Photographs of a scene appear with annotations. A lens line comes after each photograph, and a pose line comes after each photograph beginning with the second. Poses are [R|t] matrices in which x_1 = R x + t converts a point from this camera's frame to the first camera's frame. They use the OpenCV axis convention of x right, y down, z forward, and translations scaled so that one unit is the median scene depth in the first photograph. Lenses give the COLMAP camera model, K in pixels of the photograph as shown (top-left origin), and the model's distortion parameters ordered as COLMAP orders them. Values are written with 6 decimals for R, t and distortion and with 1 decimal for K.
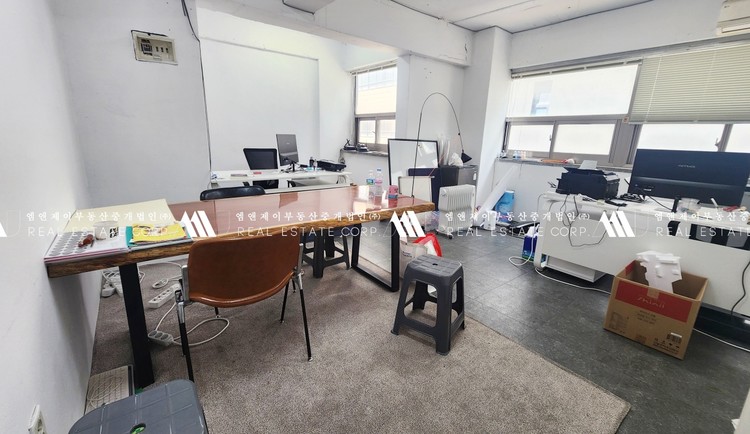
lens RADIAL K [[306.0, 0, 375.1], [0, 306.0, 212.8], [0, 0, 1]] dist [0.007731, -0.003743]
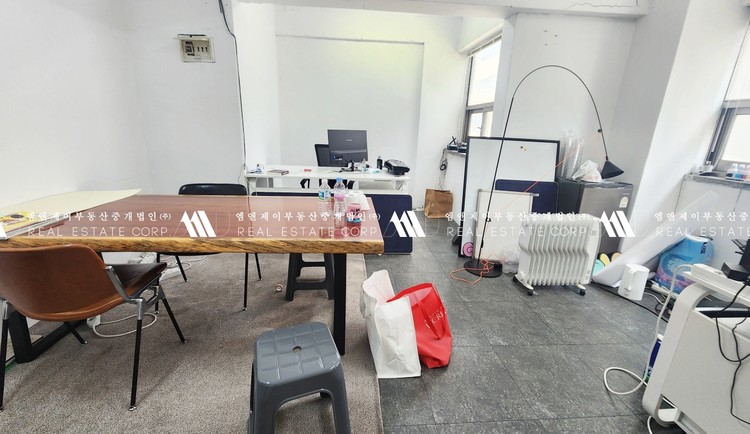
lens RADIAL K [[306.0, 0, 378.2], [0, 306.0, 212.7], [0, 0, 1]] dist [0.007731, -0.003743]
pose [[0.831539, 0.147903, -0.535414, 0.296705], [-0.143790, 0.988359, 0.049707, -0.069825], [0.536533, 0.035654, 0.843126, 0.283406]]
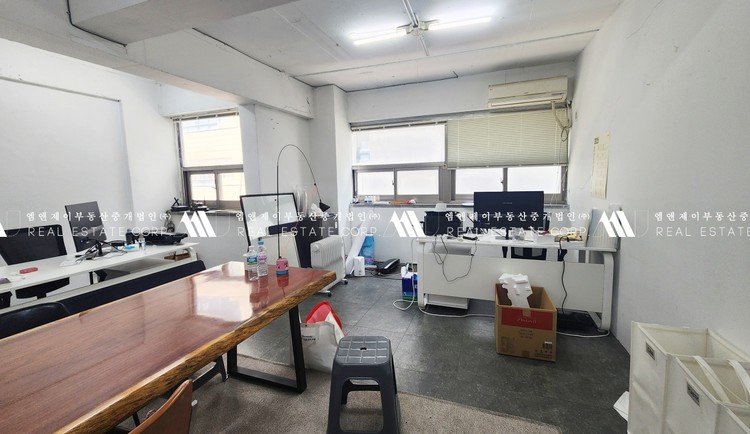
lens RADIAL K [[306.0, 0, 374.2], [0, 306.0, 212.6], [0, 0, 1]] dist [0.007731, -0.003743]
pose [[0.853671, -0.110443, 0.508967, -0.082310], [0.177388, 0.980484, -0.084765, -0.060499], [-0.489673, 0.162646, 0.856602, 0.098258]]
